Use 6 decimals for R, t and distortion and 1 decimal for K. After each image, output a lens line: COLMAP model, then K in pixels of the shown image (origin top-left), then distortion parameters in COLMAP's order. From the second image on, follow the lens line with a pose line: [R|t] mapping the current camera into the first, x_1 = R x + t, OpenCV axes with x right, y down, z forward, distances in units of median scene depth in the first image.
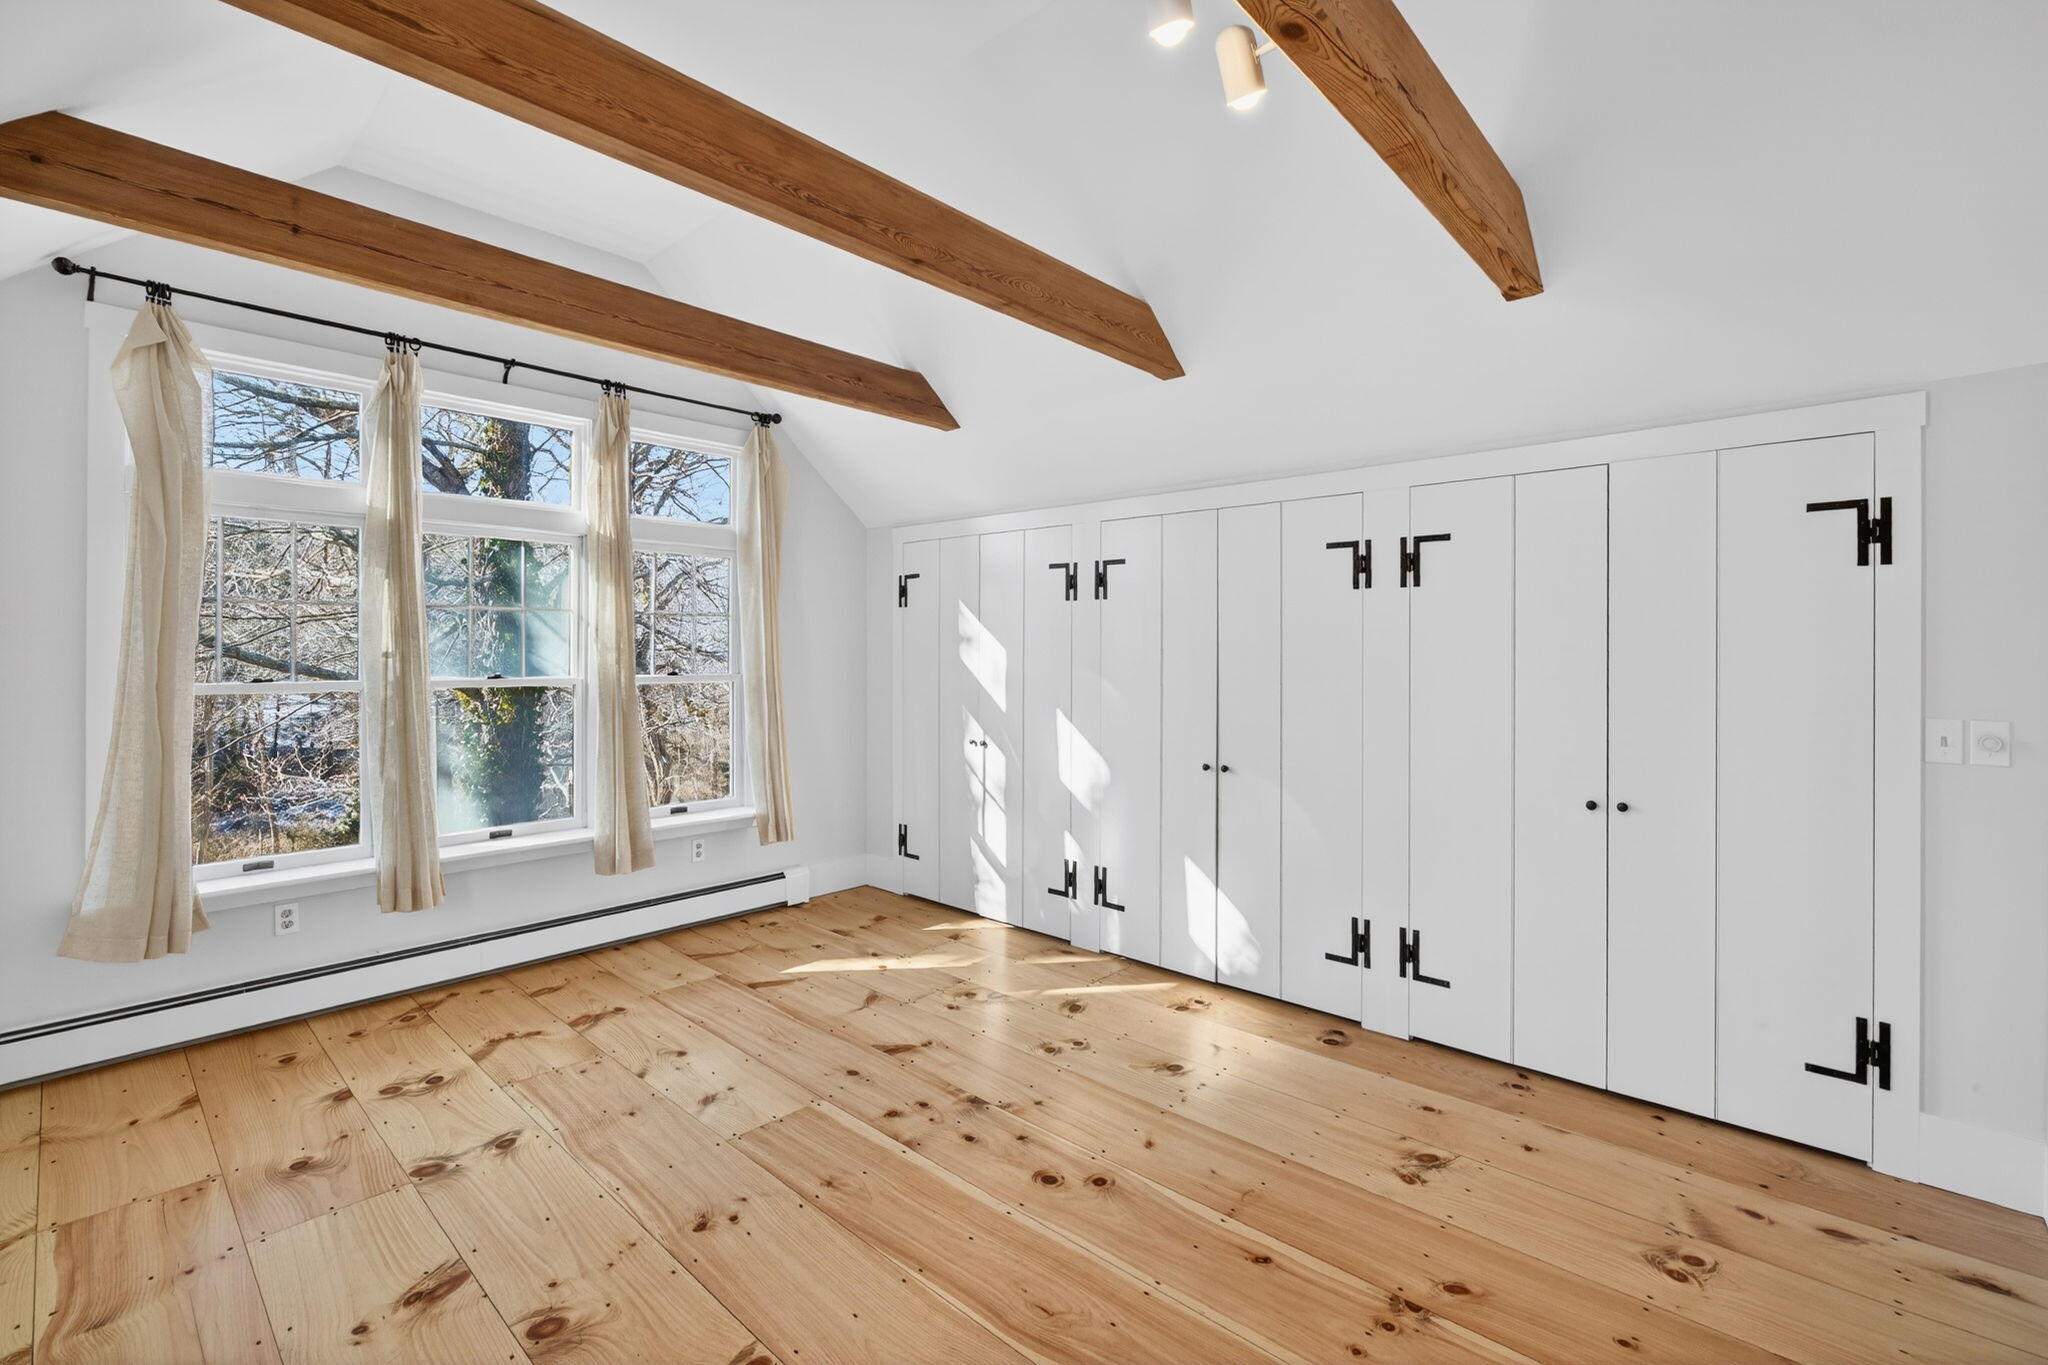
lens RADIAL K [[900.0, 0, 1035.4], [0, 900.0, 637.8], [0, 0, 1]] dist [-0.025484, 0.009400]
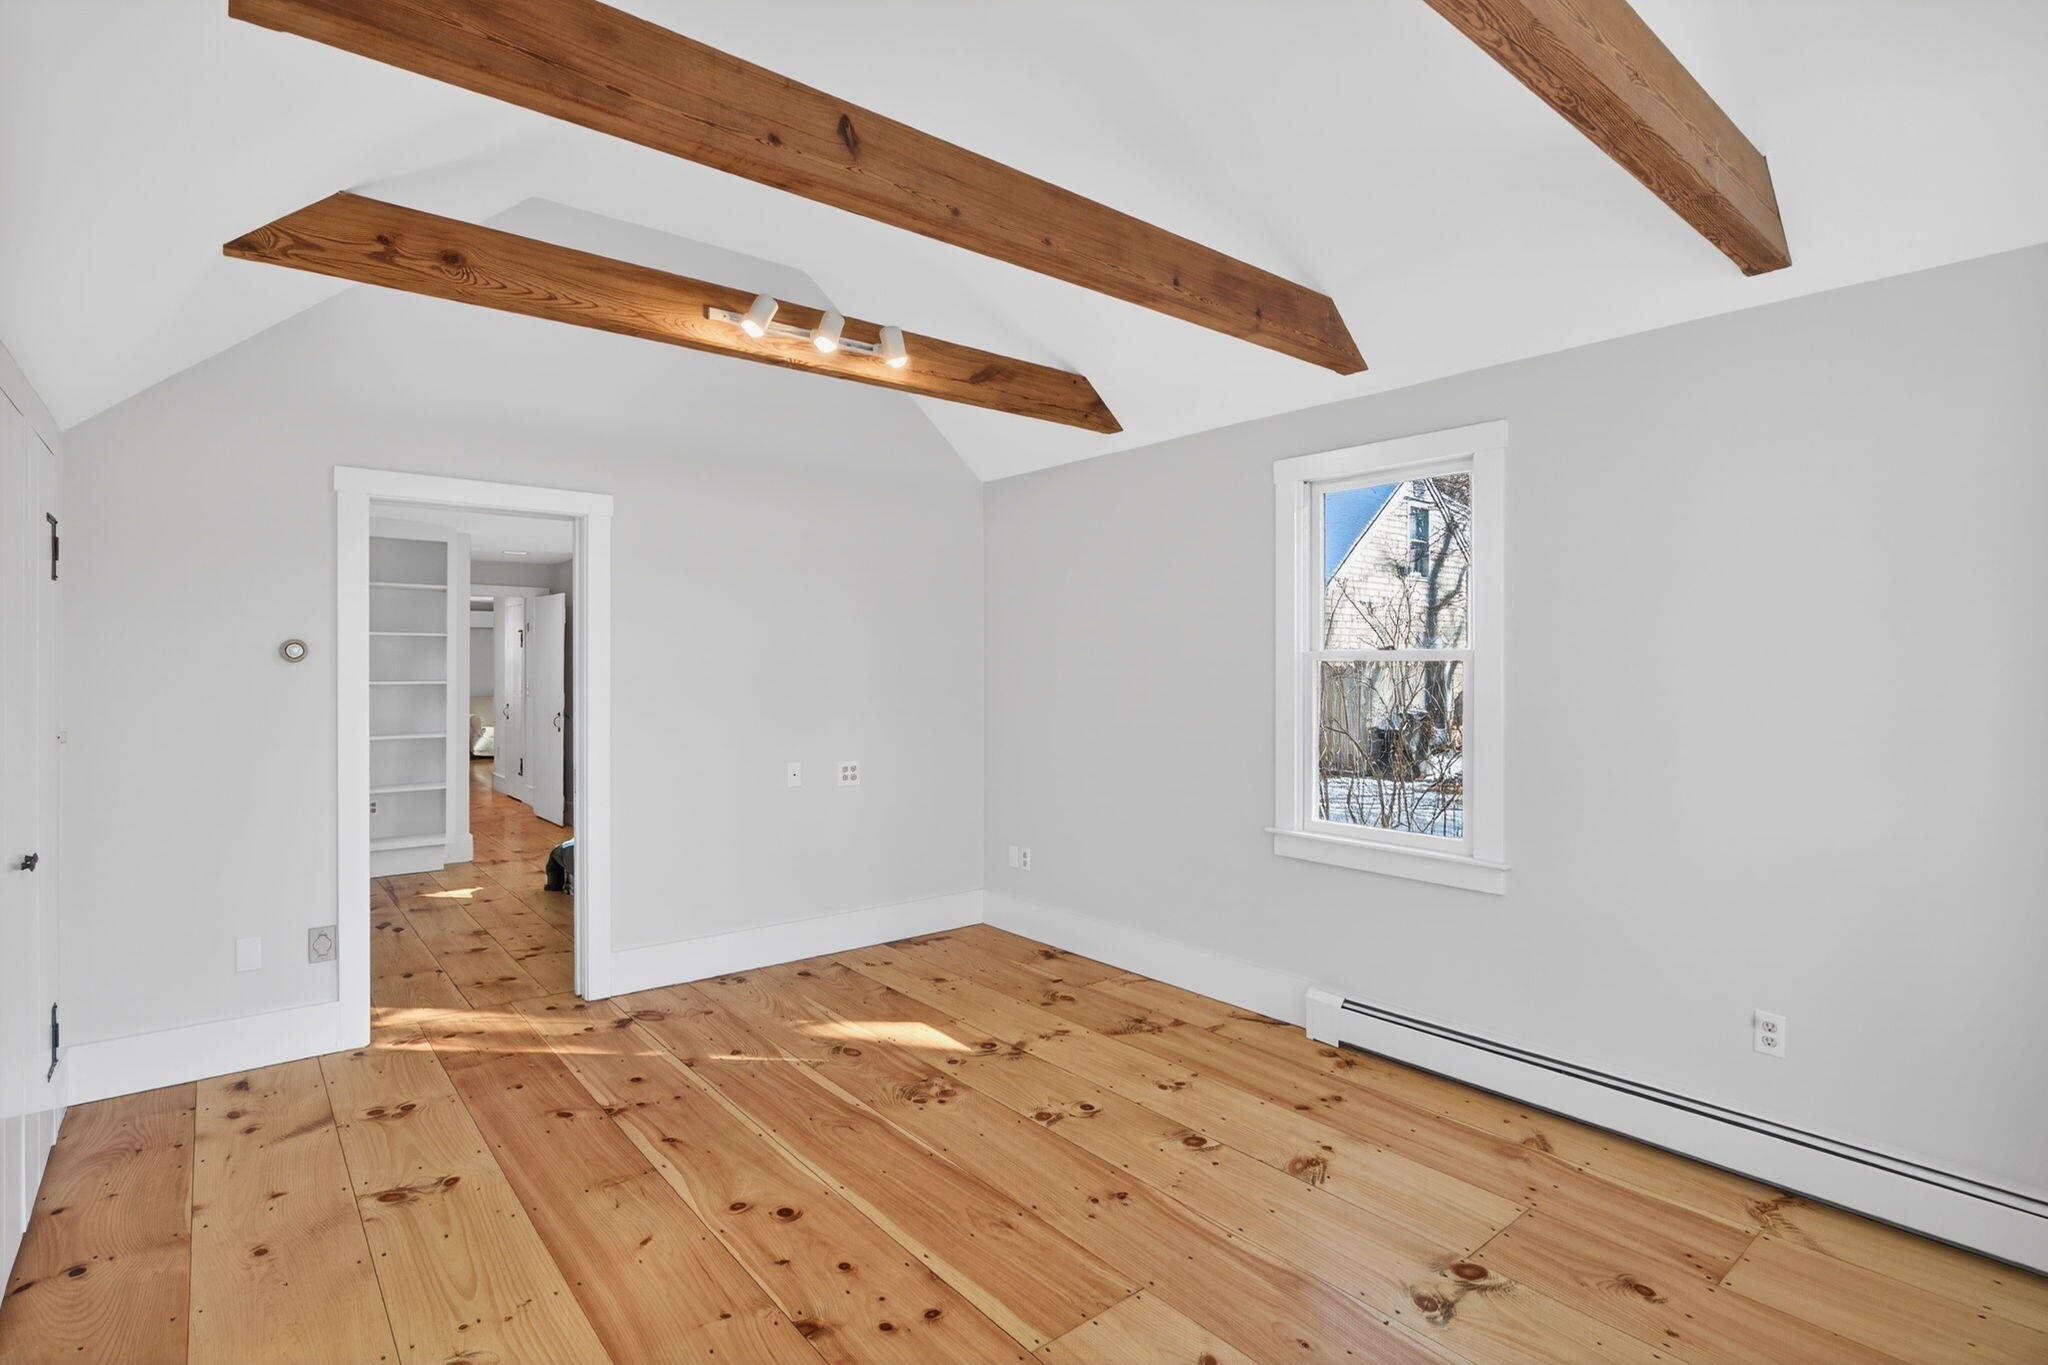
lens RADIAL K [[1003.5, 0, 1025.5], [0, 1003.5, 671.8], [0, 0, 1]] dist [-0.010331, 0.001567]
pose [[-0.988843, -0.006286, 0.148830, -0.264219], [-0.006579, 0.999977, -0.001482, 0.014084], [-0.148817, -0.002445, -0.988862, 1.348082]]
